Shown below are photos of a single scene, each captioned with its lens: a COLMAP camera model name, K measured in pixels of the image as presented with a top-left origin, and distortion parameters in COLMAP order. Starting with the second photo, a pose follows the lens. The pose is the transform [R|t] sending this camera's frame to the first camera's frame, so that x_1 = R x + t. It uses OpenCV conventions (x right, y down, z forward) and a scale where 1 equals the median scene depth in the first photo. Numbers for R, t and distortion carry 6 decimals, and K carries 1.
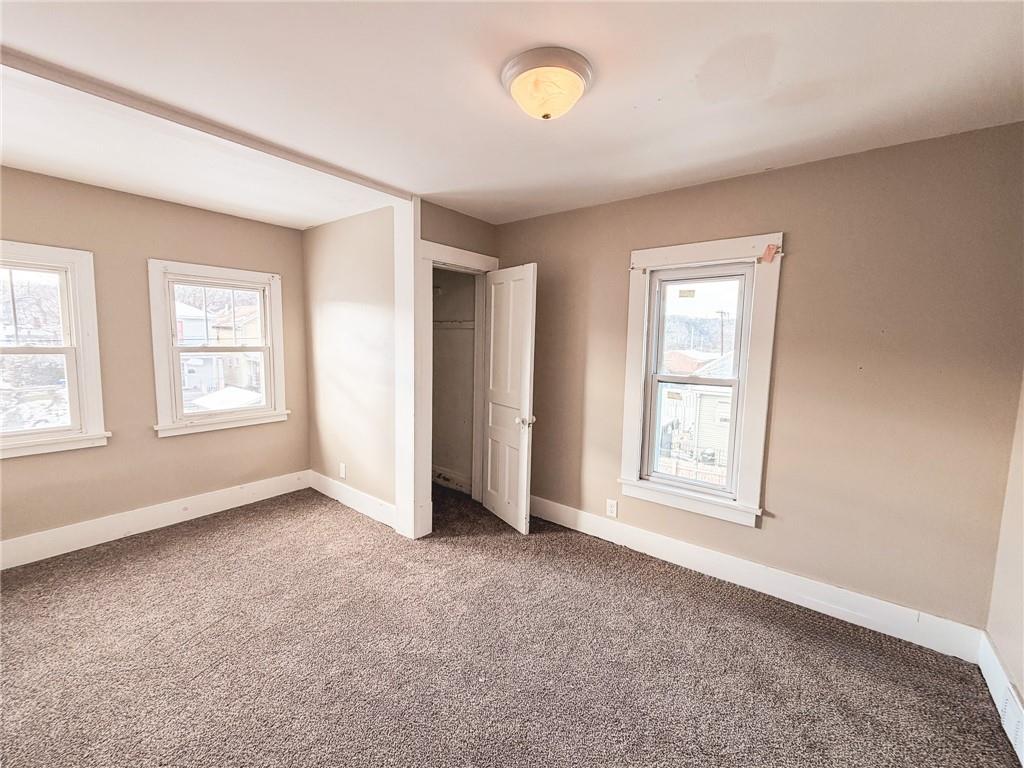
lens RADIAL K [[414.1, 0, 493.0], [0, 414.1, 380.1], [0, 0, 1]] dist [0.000990, 0.000116]
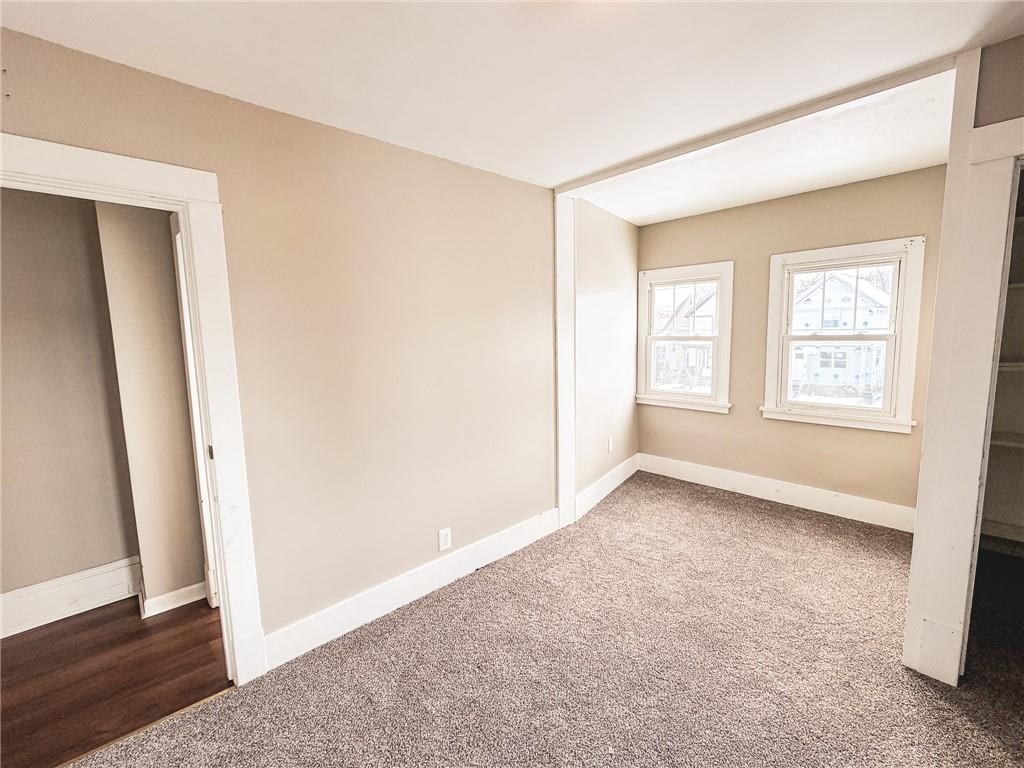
lens RADIAL K [[414.1, 0, 493.0], [0, 414.1, 380.1], [0, 0, 1]] dist [0.000990, 0.000116]
pose [[-0.115129, 0.104633, -0.987824, 0.357239], [-0.070944, 0.991031, 0.113242, -0.034655], [0.990814, 0.083118, -0.106674, 0.388689]]
